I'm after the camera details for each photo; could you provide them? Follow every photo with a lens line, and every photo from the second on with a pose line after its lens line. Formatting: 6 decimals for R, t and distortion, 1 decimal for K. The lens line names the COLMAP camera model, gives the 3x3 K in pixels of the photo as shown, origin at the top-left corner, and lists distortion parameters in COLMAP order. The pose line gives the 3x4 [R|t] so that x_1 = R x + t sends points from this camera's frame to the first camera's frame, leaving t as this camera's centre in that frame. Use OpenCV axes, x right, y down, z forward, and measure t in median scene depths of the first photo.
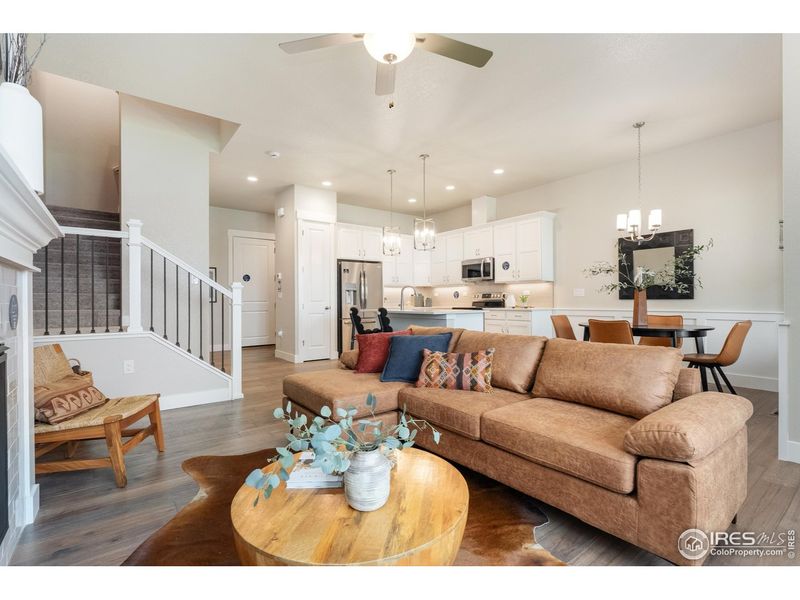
lens RADIAL K [[377.1, 0, 401.8], [0, 377.1, 299.2], [0, 0, 1]] dist [0.004740, -0.000050]
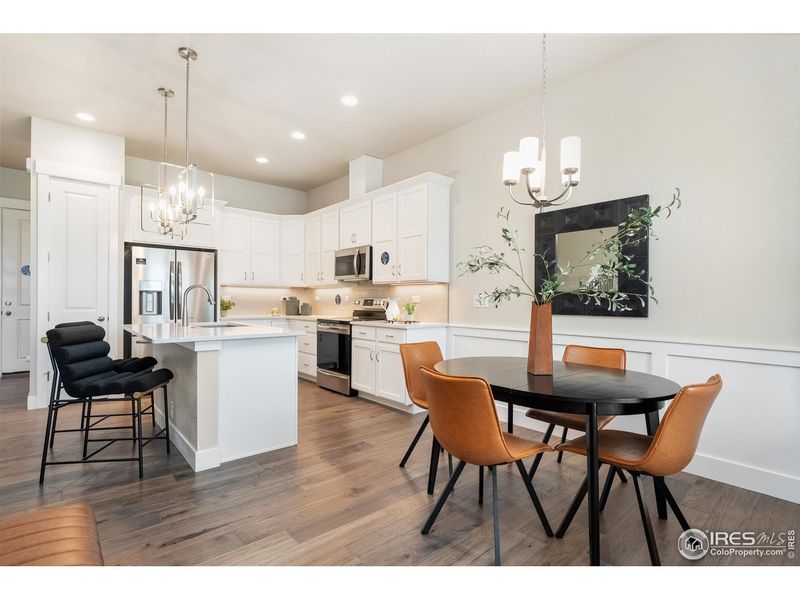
lens RADIAL K [[393.2, 0, 399.6], [0, 393.2, 299.8], [0, 0, 1]] dist [-0.002855, -0.000336]
pose [[0.997783, 0.013833, 0.065095, 0.252588], [-0.013909, 0.999903, 0.000709, -0.015782], [-0.065079, -0.001613, 0.997879, 0.304863]]
